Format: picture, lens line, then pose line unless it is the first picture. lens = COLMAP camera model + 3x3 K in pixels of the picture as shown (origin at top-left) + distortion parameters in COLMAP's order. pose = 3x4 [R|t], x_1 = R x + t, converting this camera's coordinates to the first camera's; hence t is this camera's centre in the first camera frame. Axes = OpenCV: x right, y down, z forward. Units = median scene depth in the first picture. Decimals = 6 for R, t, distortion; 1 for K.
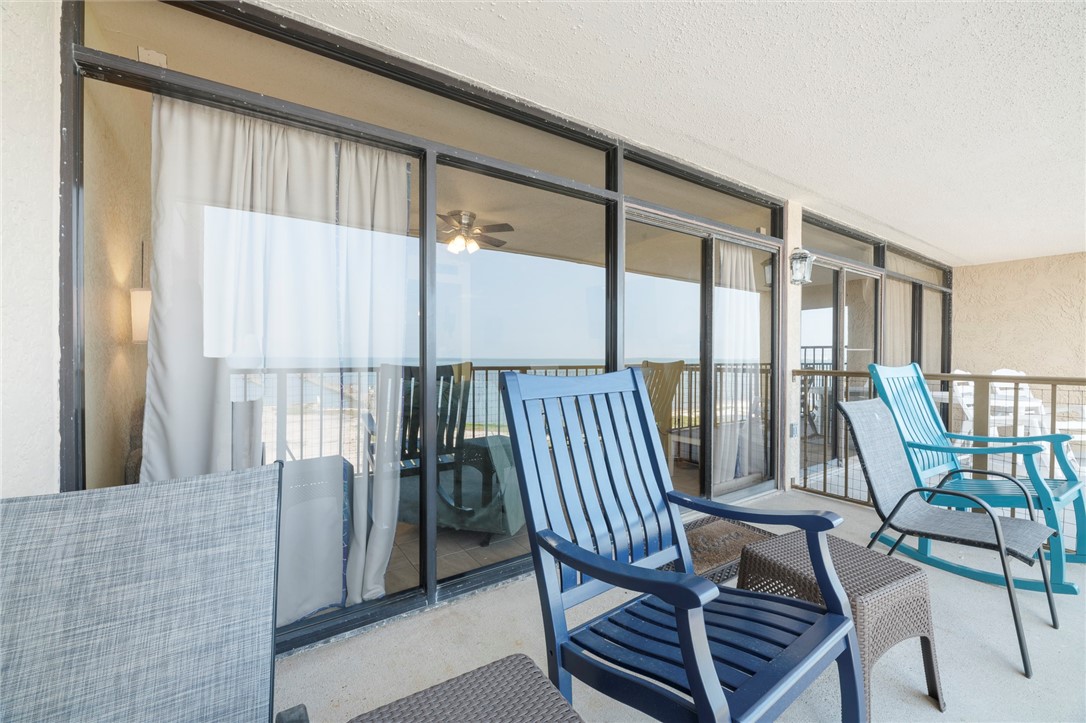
lens RADIAL K [[443.8, 0, 542.0], [0, 443.8, 370.1], [0, 0, 1]] dist [-0.001494, -0.000114]
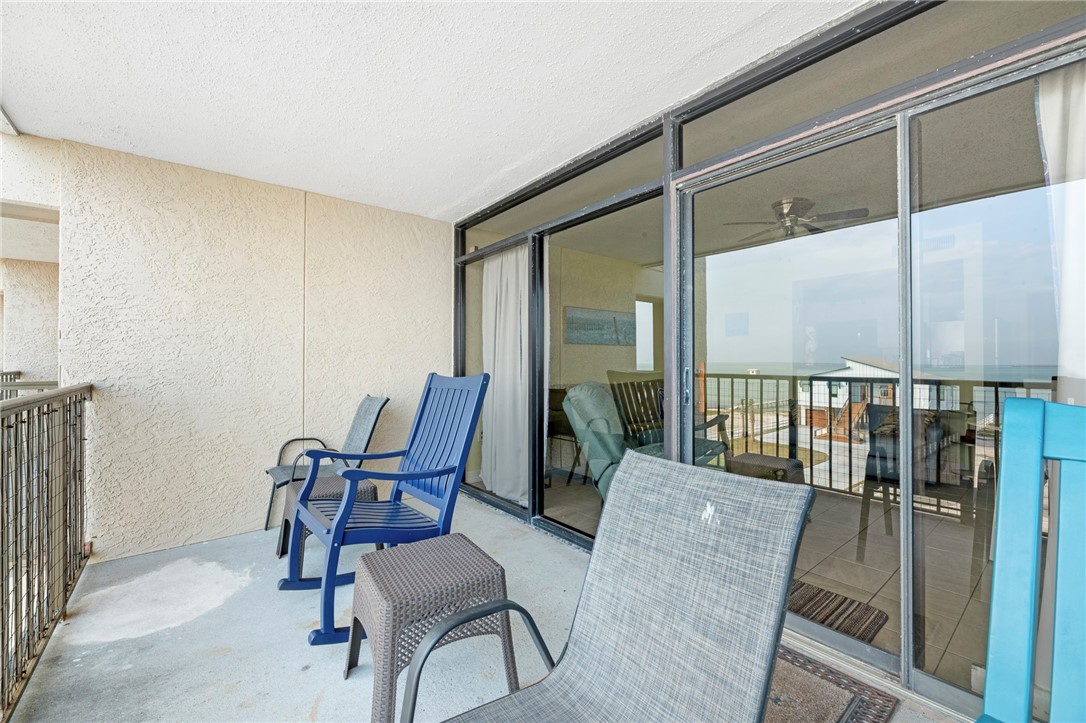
lens RADIAL K [[443.8, 0, 548.5], [0, 443.8, 362.3], [0, 0, 1]] dist [-0.001494, -0.000114]
pose [[0.084205, 0.002476, -0.996445, 0.932383], [-0.029791, 0.999556, -0.000034, -0.026810], [0.996003, 0.029688, 0.084242, 0.655534]]
